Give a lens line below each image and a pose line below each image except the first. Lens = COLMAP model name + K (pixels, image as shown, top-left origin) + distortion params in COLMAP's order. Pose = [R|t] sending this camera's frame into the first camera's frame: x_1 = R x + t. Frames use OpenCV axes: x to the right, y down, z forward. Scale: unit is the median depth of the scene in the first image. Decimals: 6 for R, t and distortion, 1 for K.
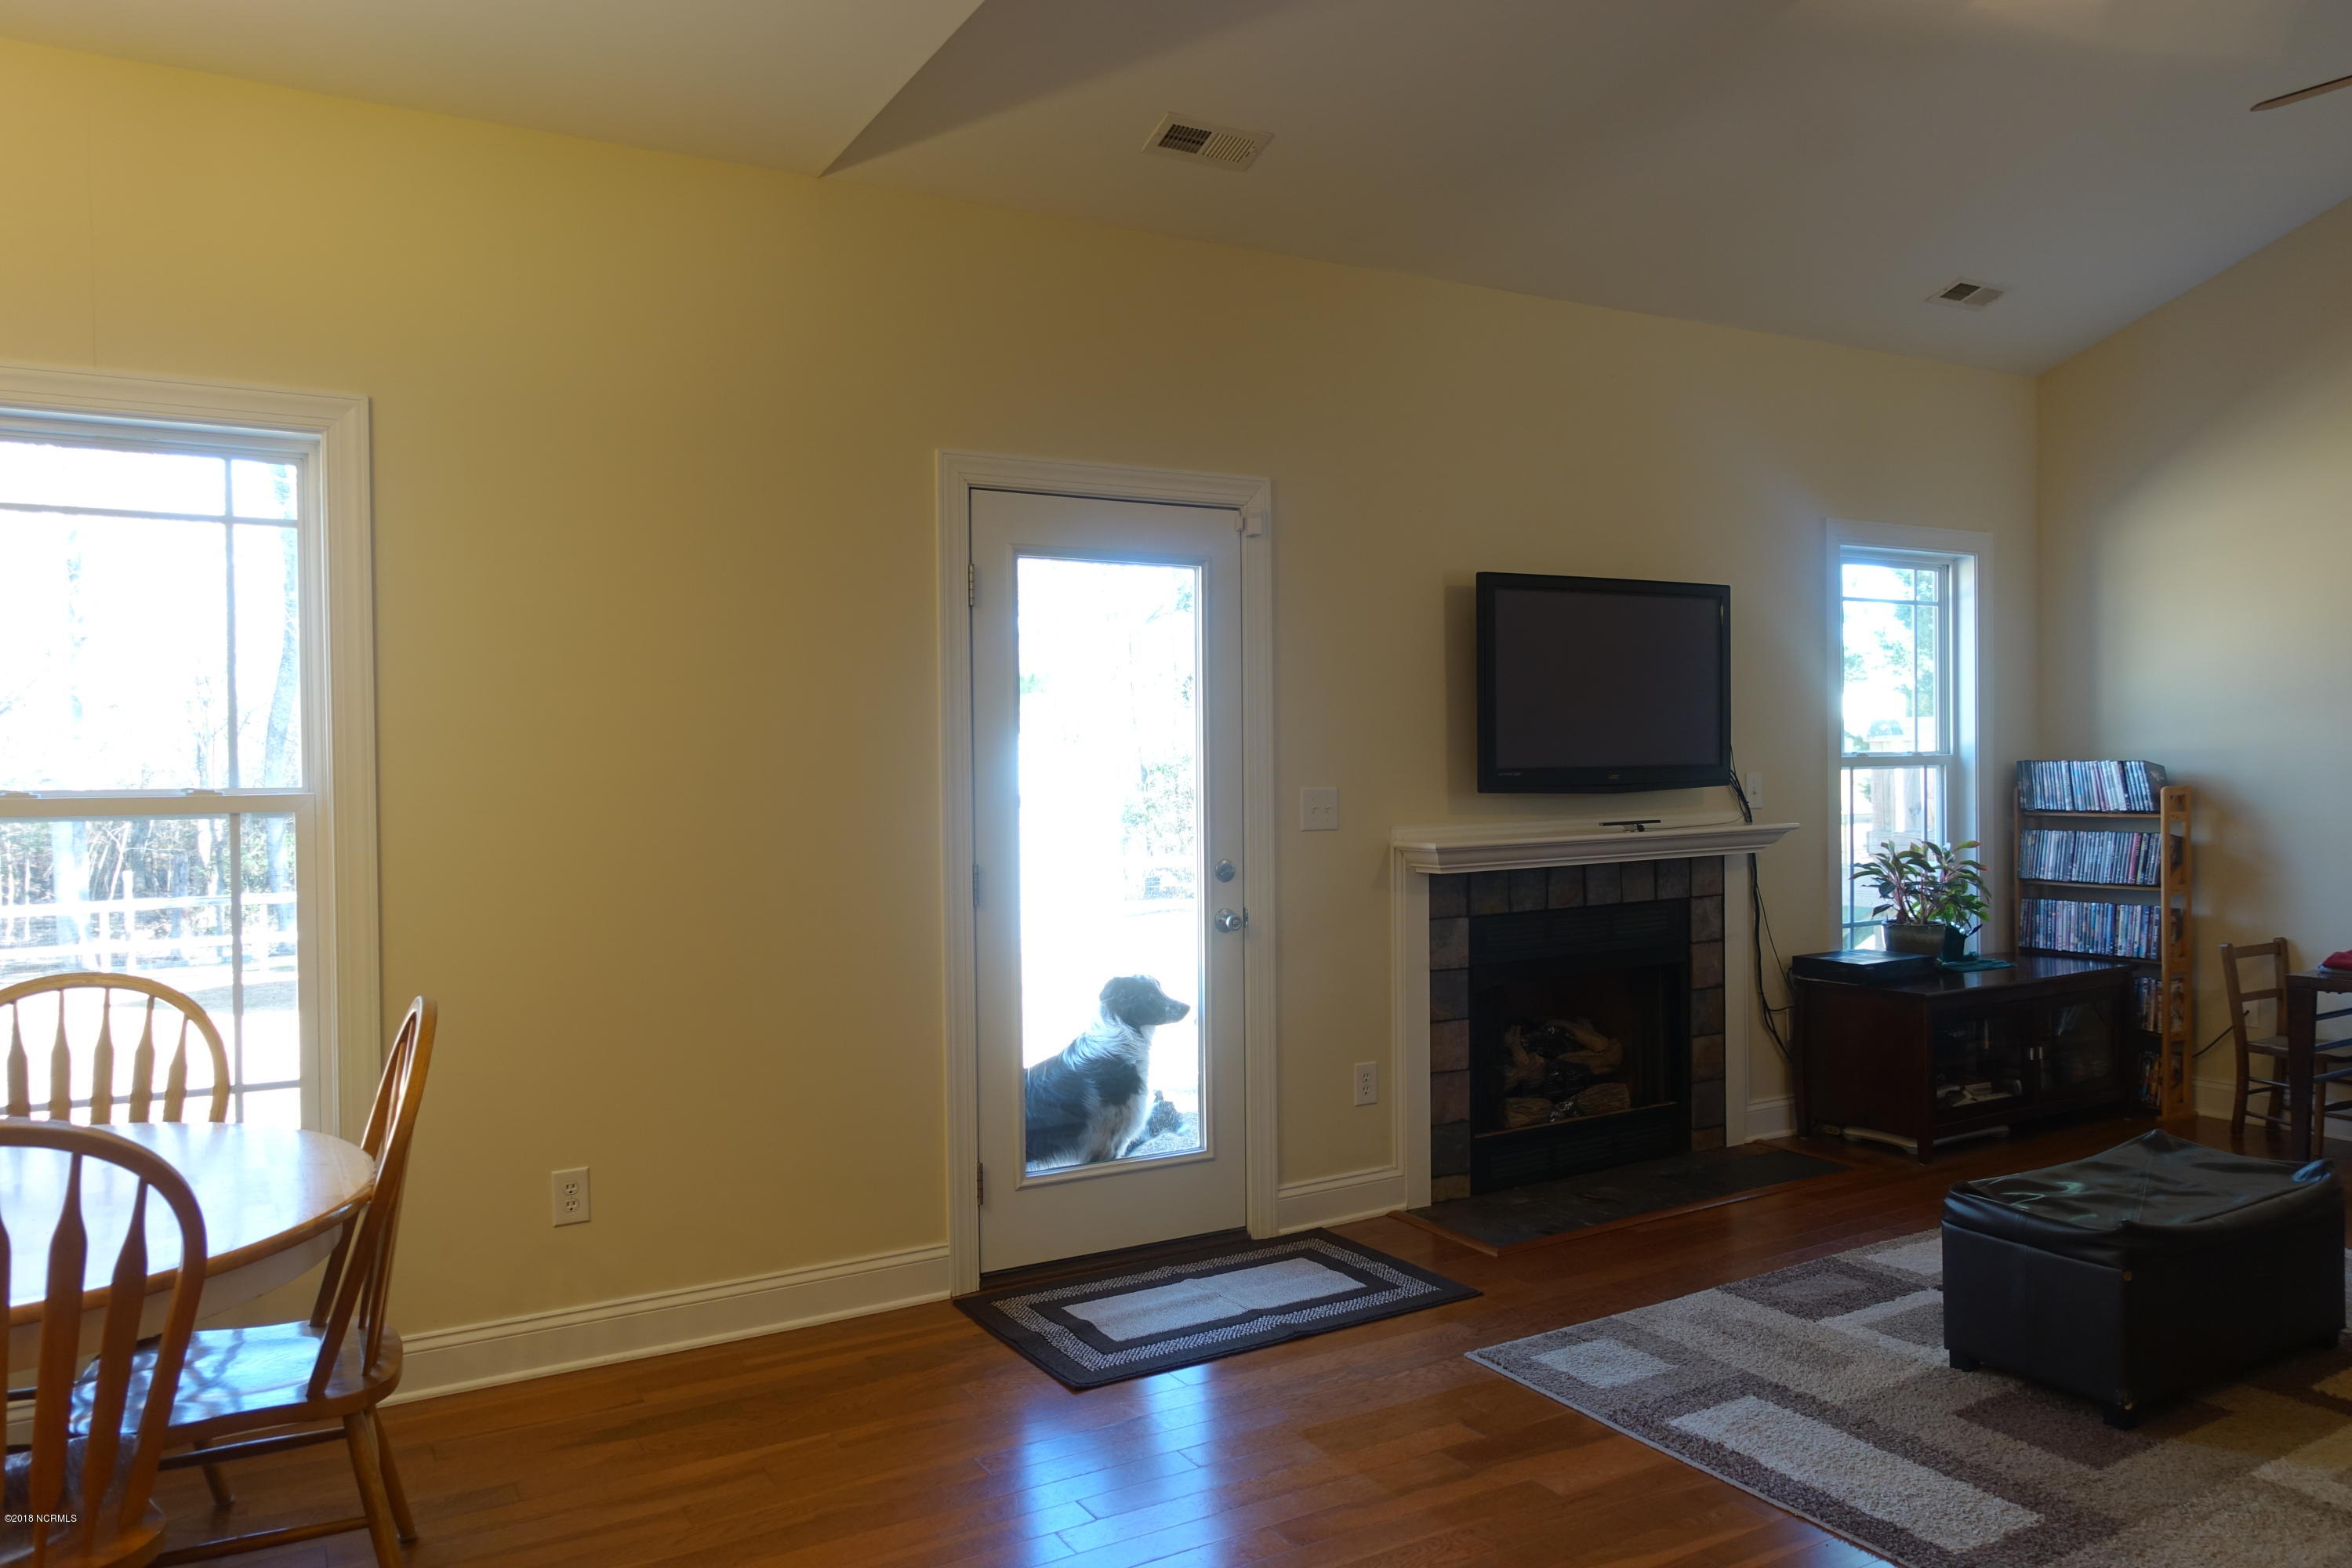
lens RADIAL K [[1625.2, 0, 1172.6], [0, 1625.2, 779.6], [0, 0, 1]] dist [-0.009605, 0.002748]
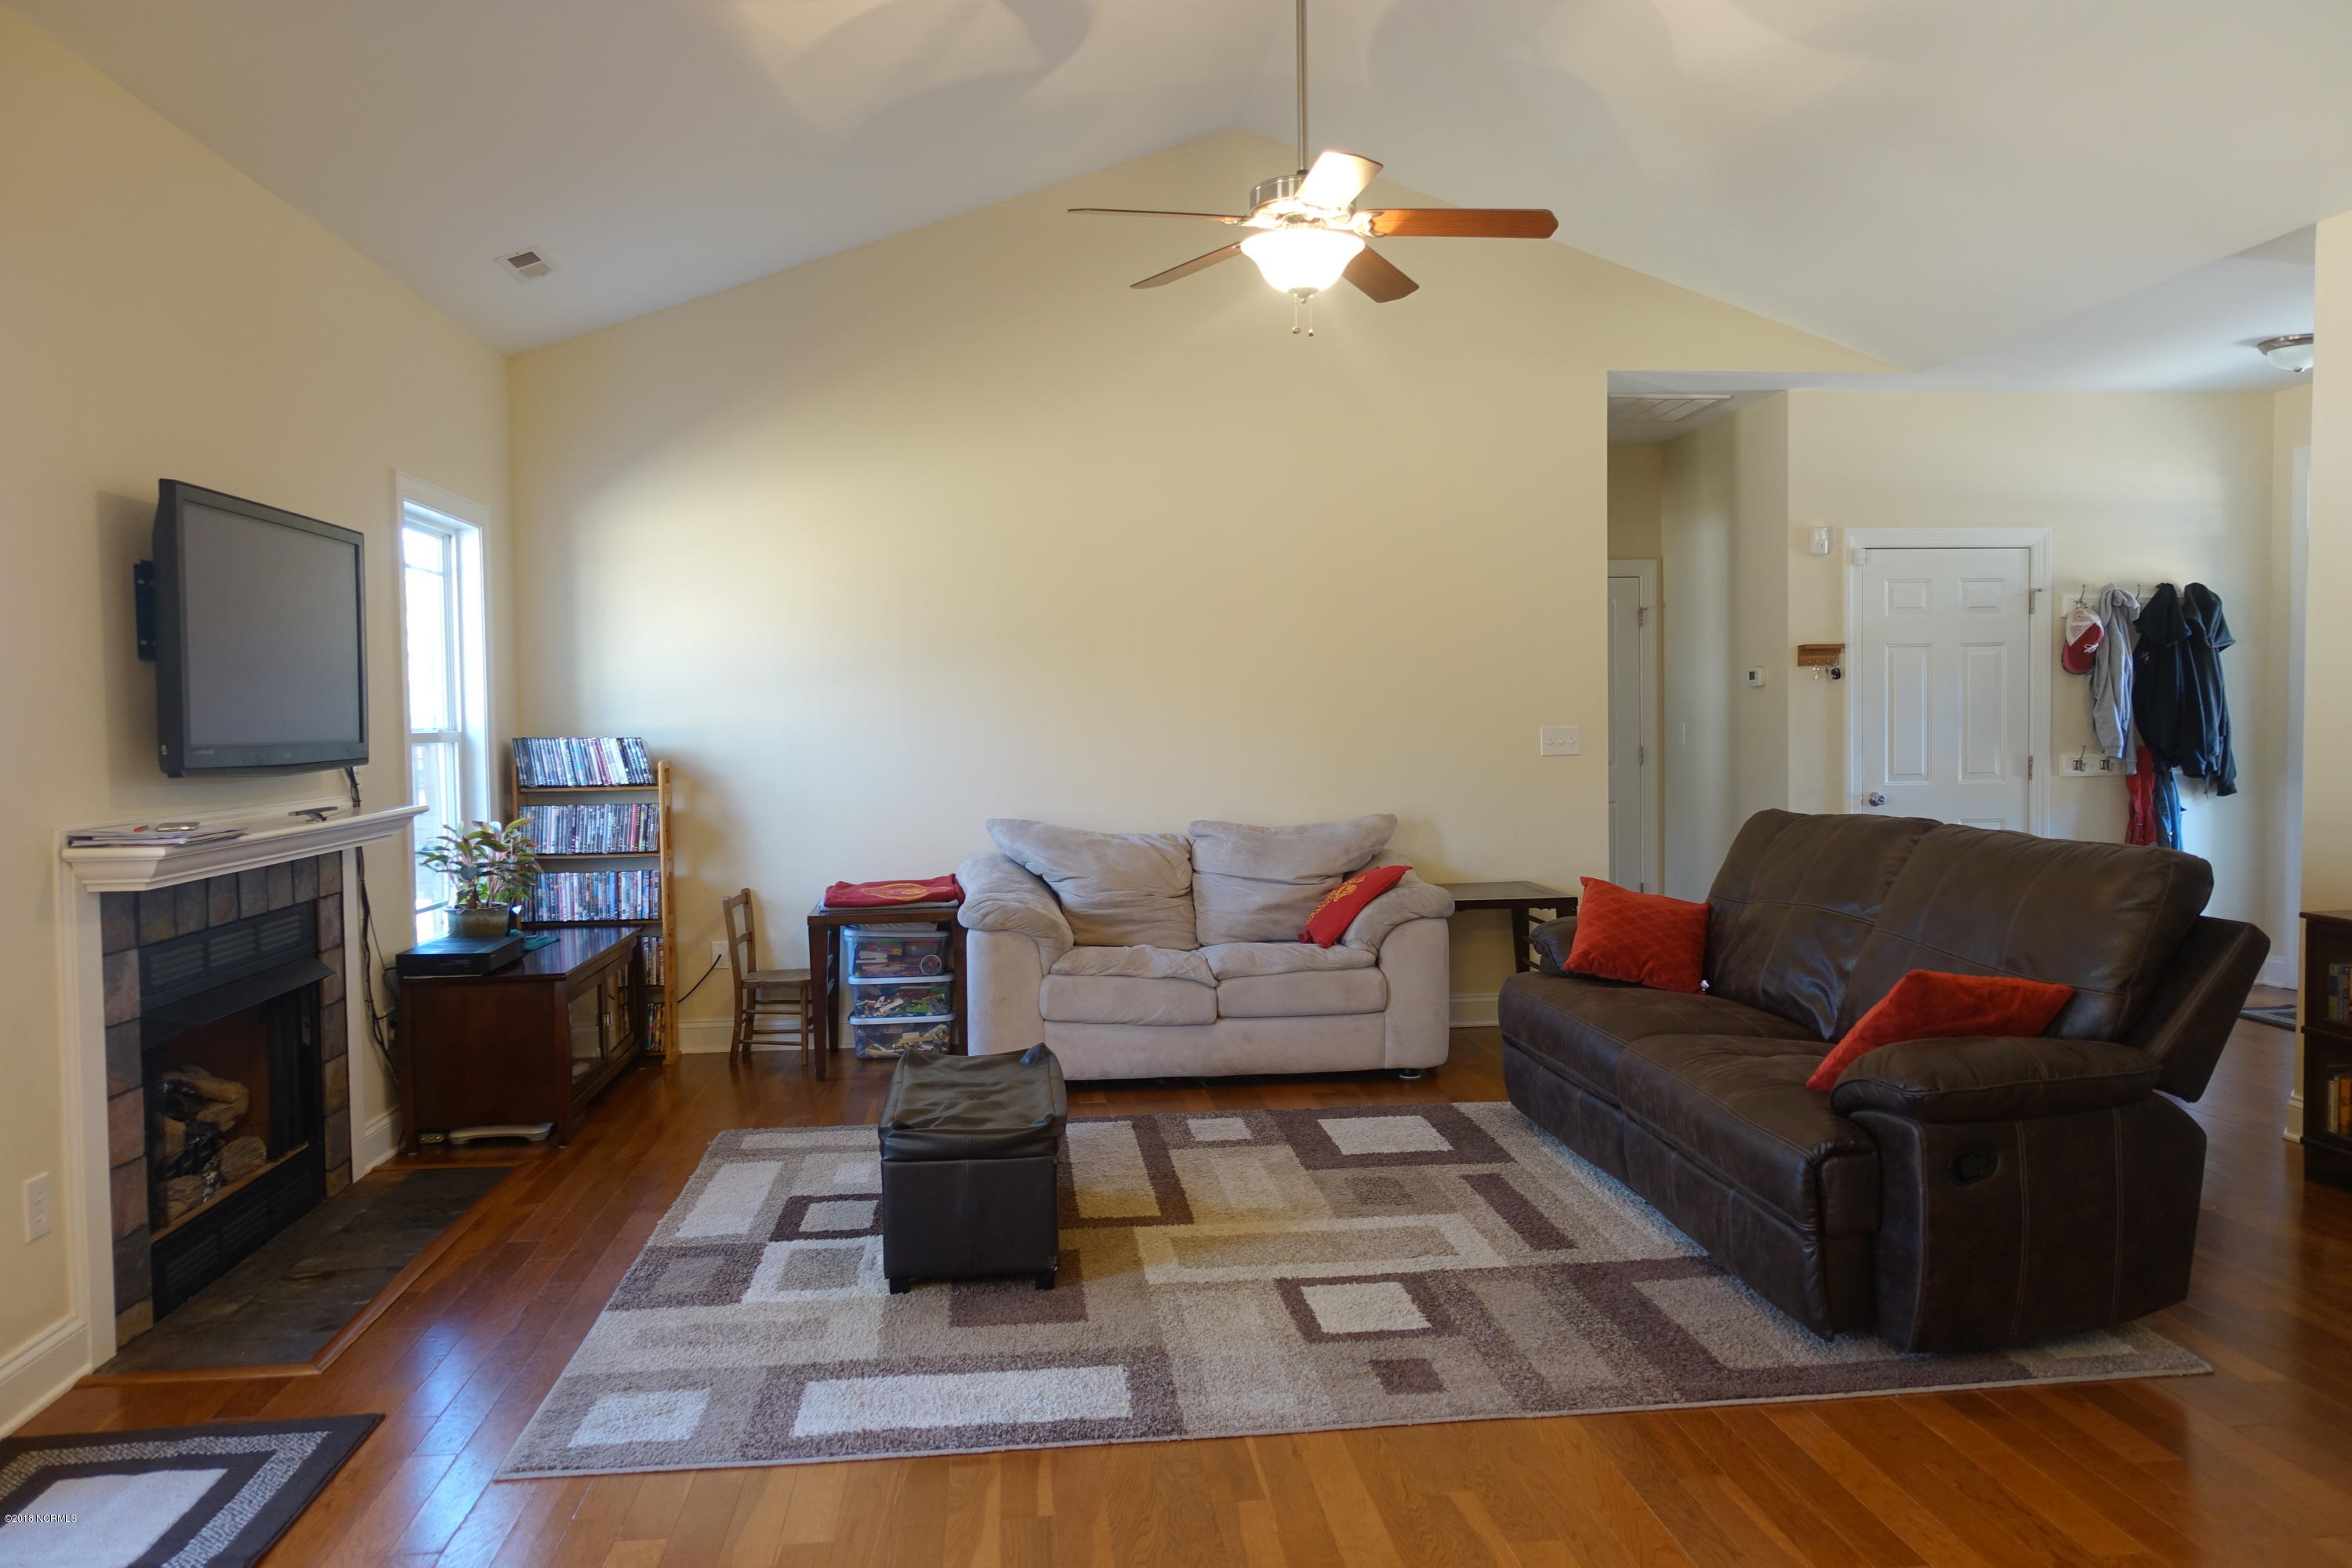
lens RADIAL K [[1625.2, 0, 1174.2], [0, 1625.2, 784.1], [0, 0, 1]] dist [-0.009605, 0.002748]
pose [[0.389872, -0.025203, 0.920524, -0.275397], [0.014855, 0.999667, 0.021078, 0.002086], [-0.920749, 0.005457, 0.390116, 0.256660]]
